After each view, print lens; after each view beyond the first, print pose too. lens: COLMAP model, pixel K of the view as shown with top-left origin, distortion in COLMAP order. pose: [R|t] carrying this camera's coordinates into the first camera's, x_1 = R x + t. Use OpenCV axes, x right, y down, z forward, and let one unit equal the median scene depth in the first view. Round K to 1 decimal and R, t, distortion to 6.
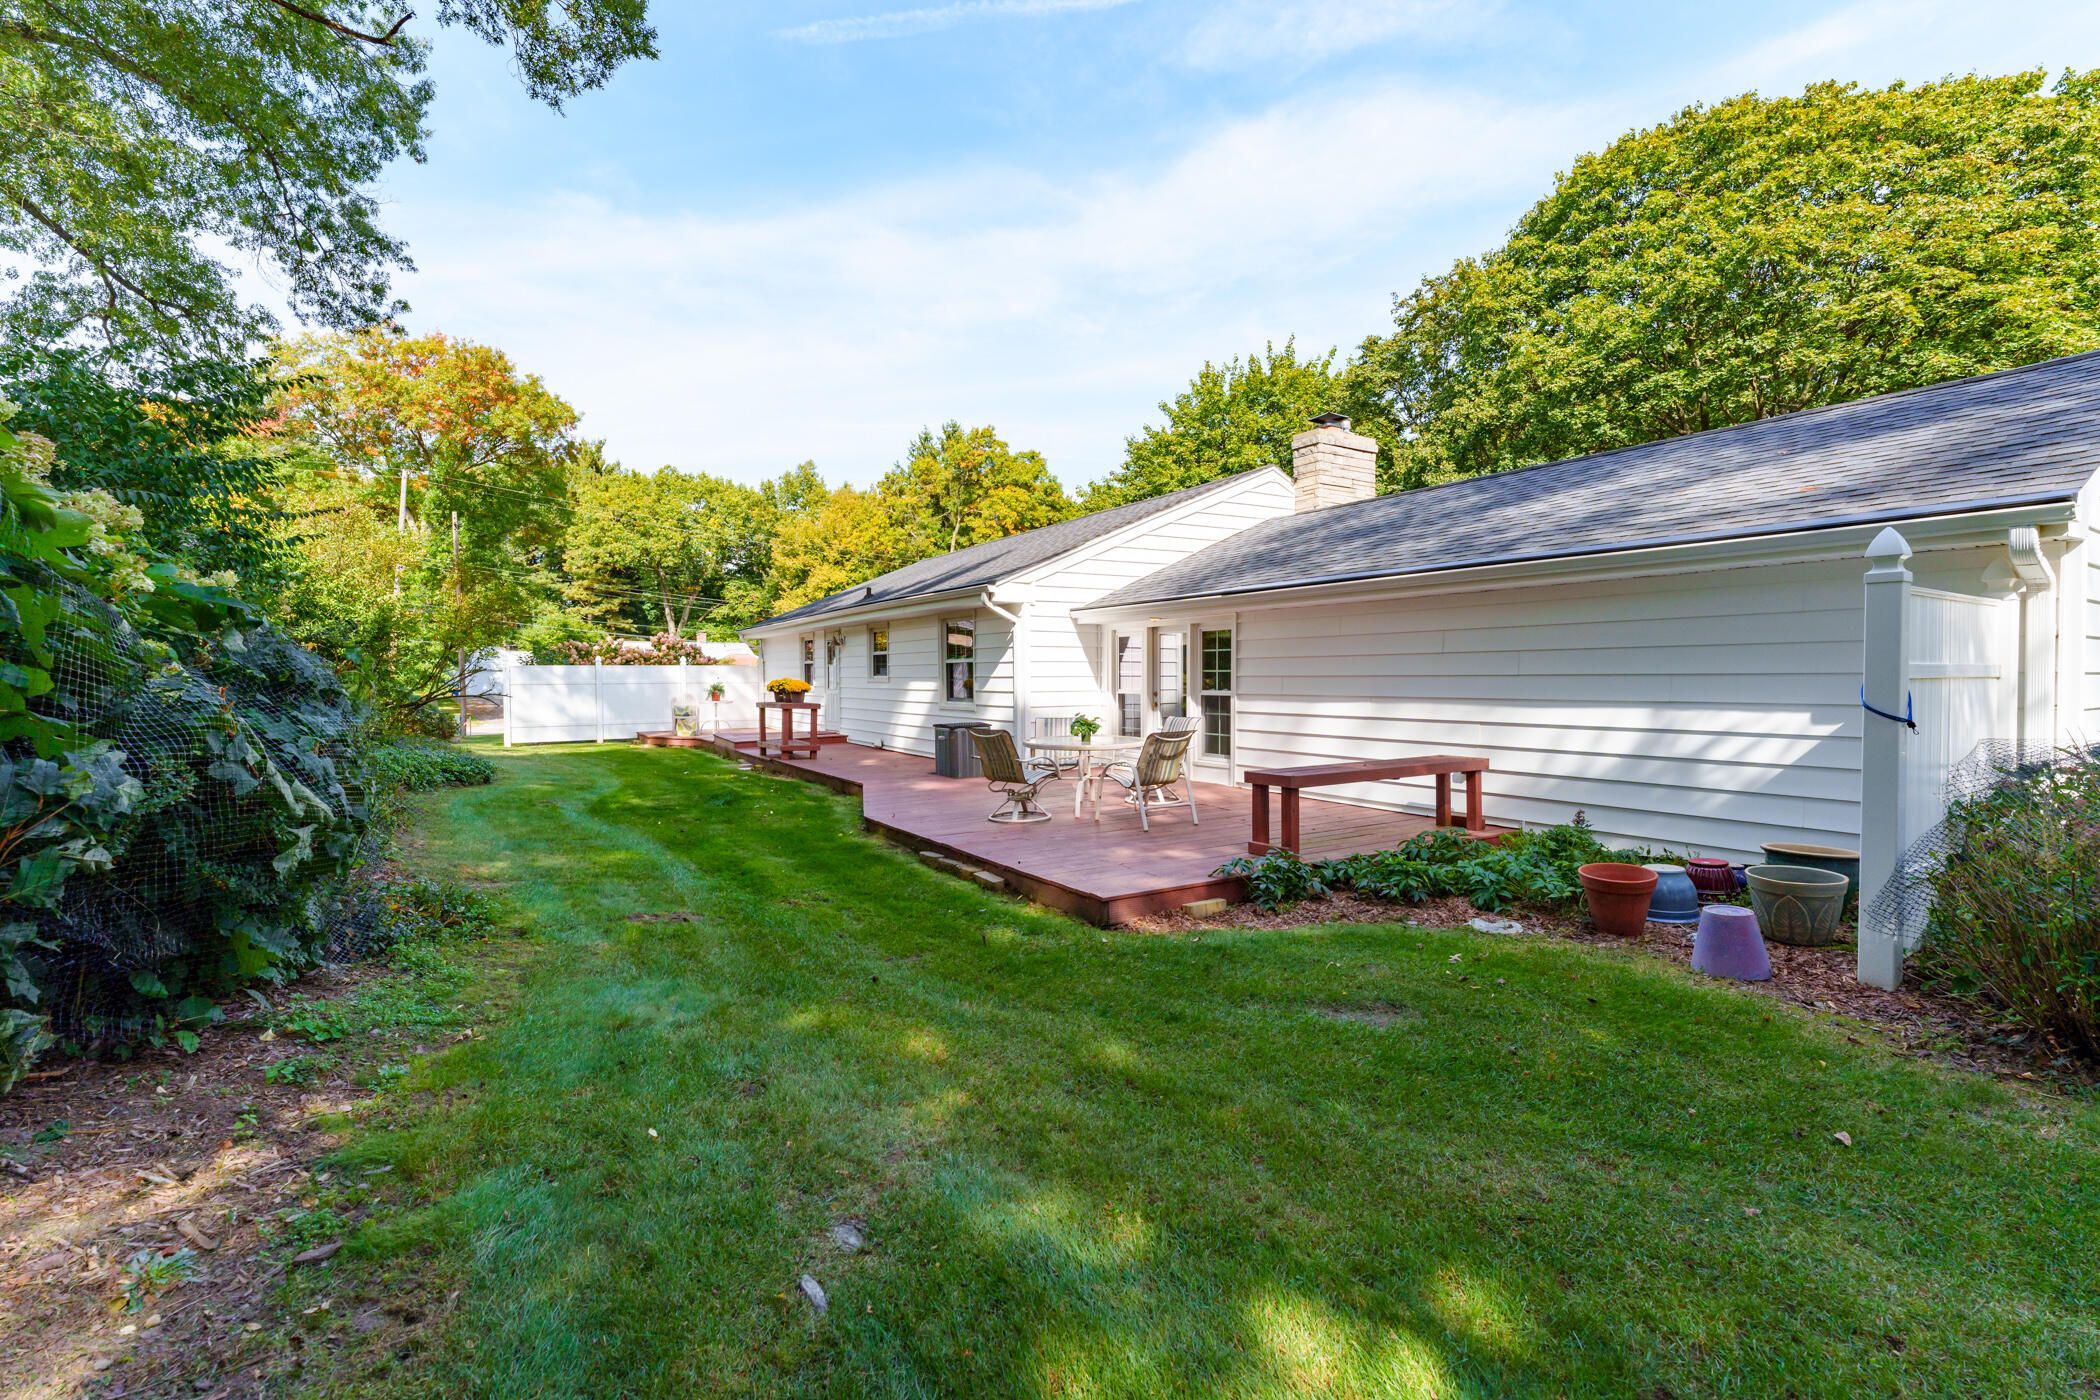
lens RADIAL K [[911.9, 0, 1050.0], [0, 911.9, 700.0], [0, 0, 1]] dist [-0.000708, -0.000161]
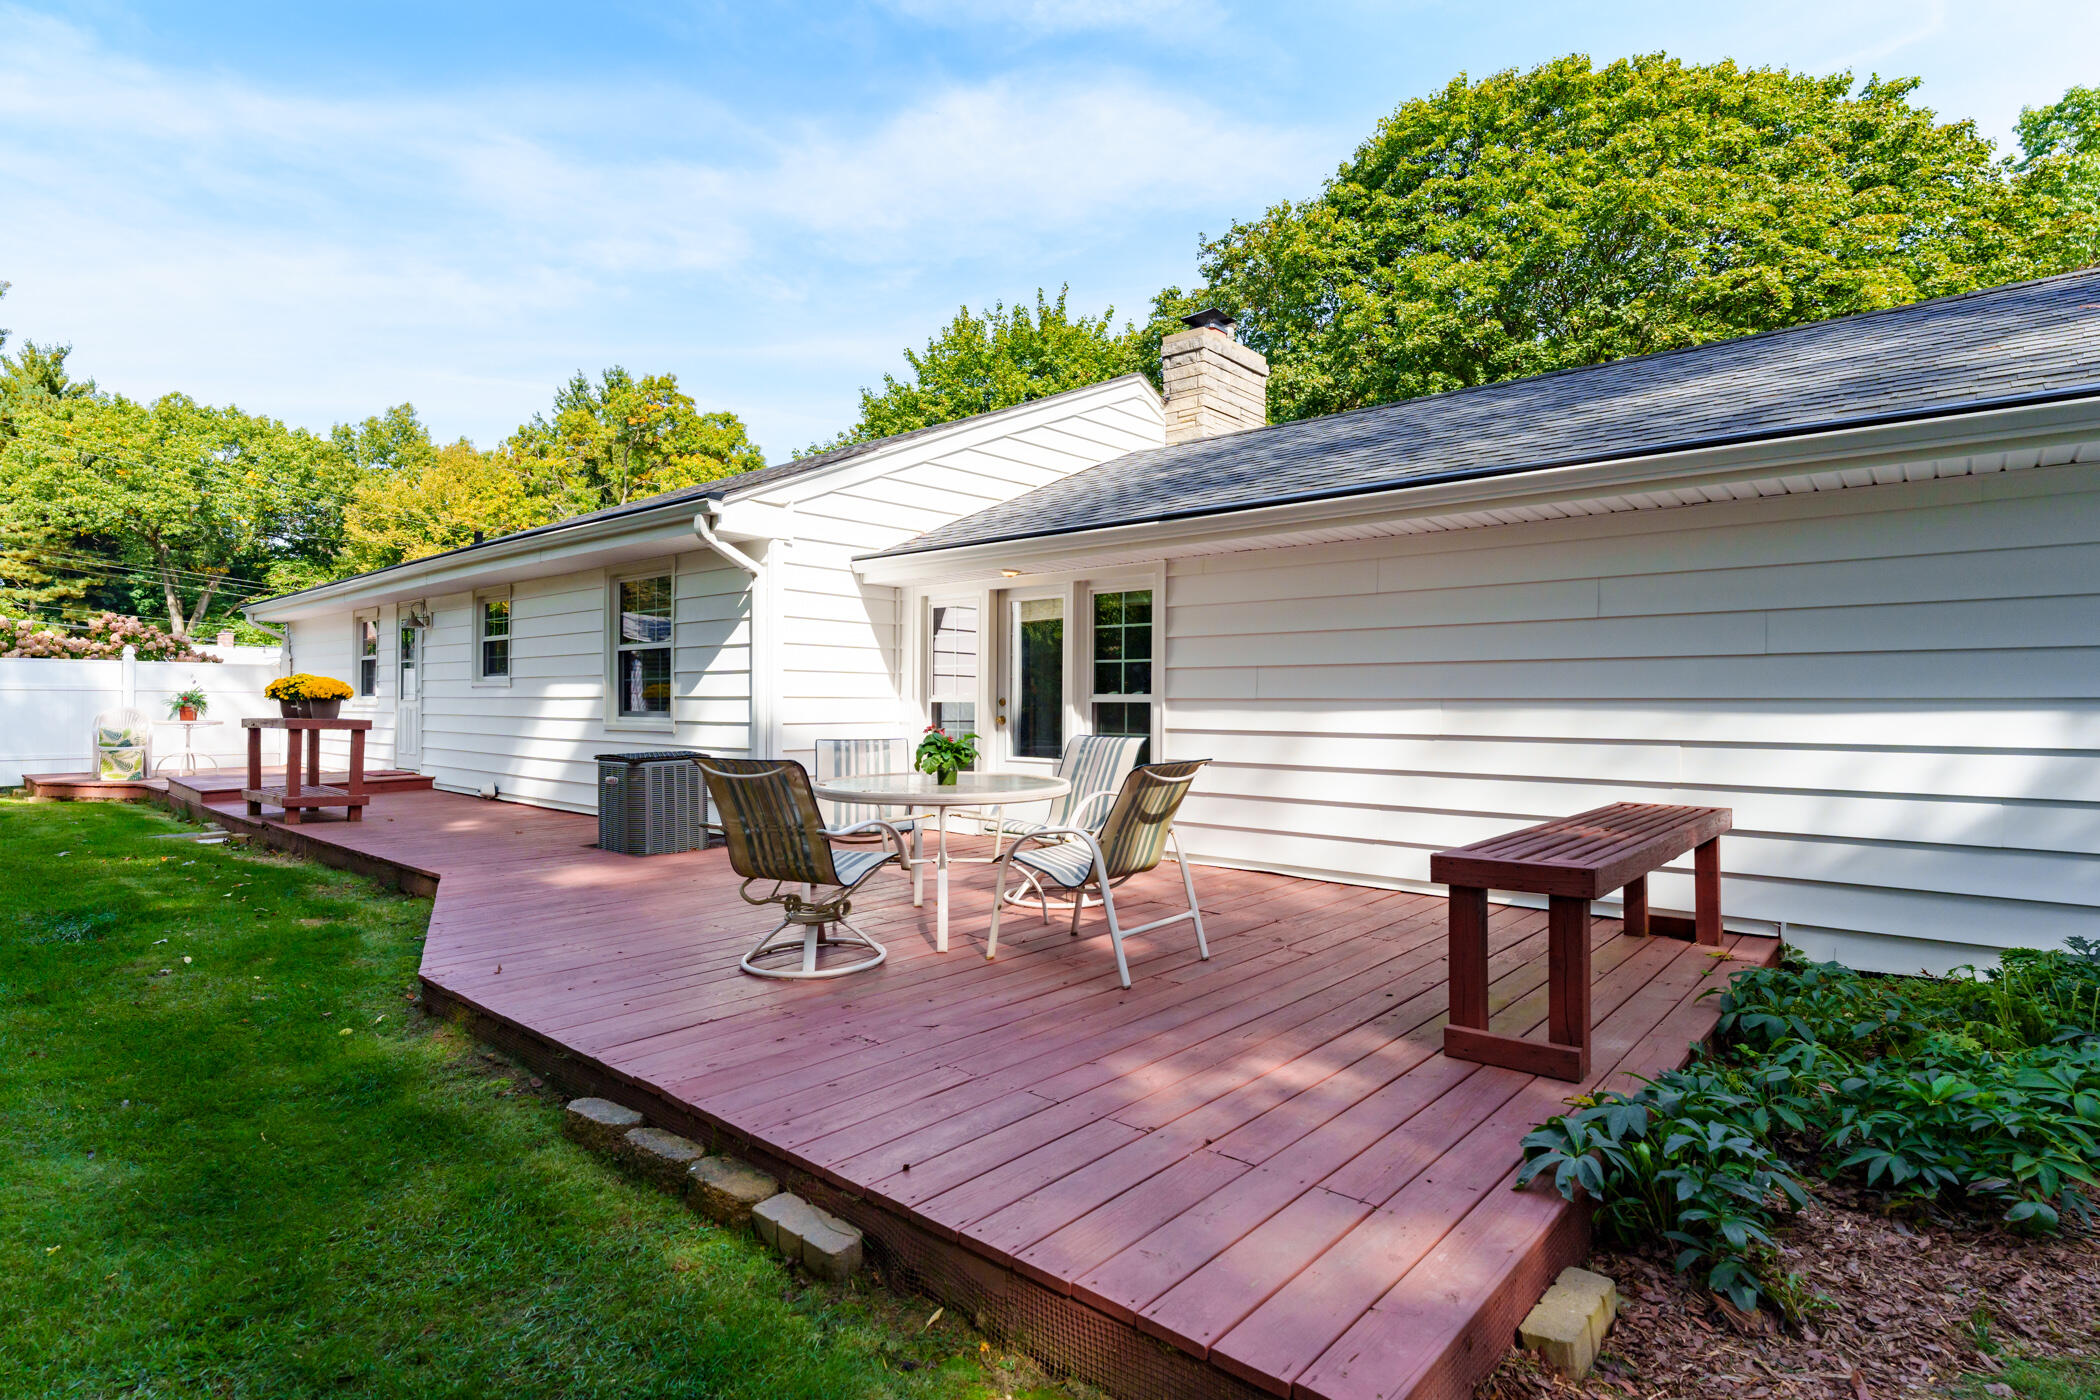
lens RADIAL K [[1037.2, 0, 1050.0], [0, 1037.2, 700.0], [0, 0, 1]] dist [0.009982, -0.007995]
pose [[0.956956, 0.010629, 0.290039, -0.031366], [-0.001736, 0.999521, -0.030905, 0.008032], [-0.290229, 0.029071, 0.956516, 0.211443]]
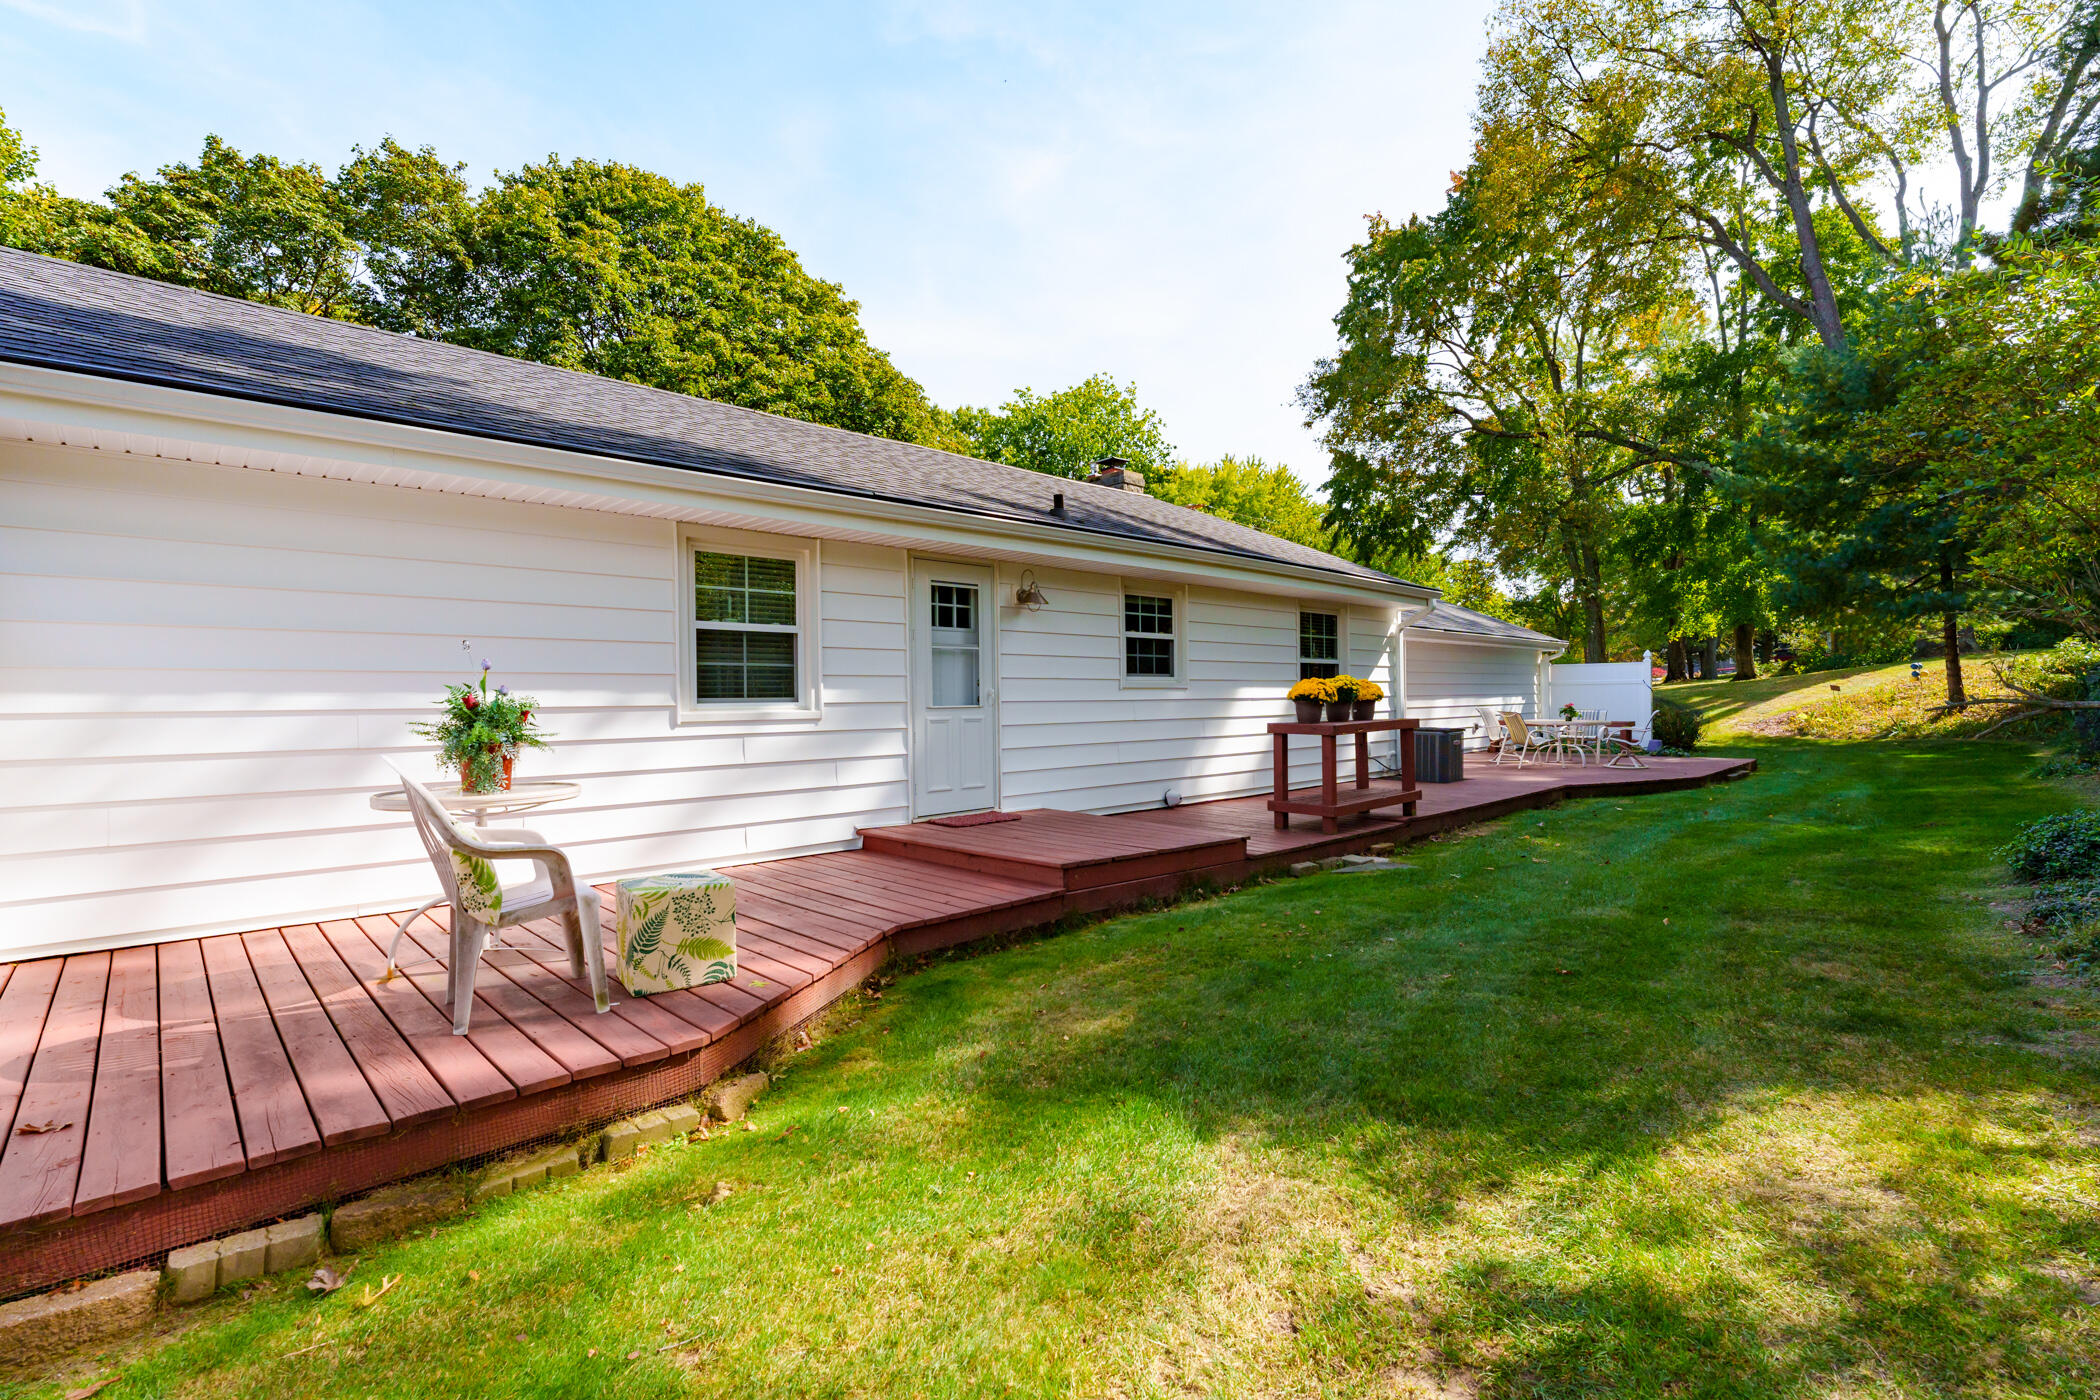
lens RADIAL K [[963.5, 0, 1050.0], [0, 963.5, 700.0], [0, 0, 1]] dist [-0.014991, 0.000142]
pose [[-0.208318, 0.005636, 0.978045, -0.644956], [0.039206, 0.999228, 0.002592, -0.014359], [-0.977275, 0.038885, -0.208379, 1.025304]]
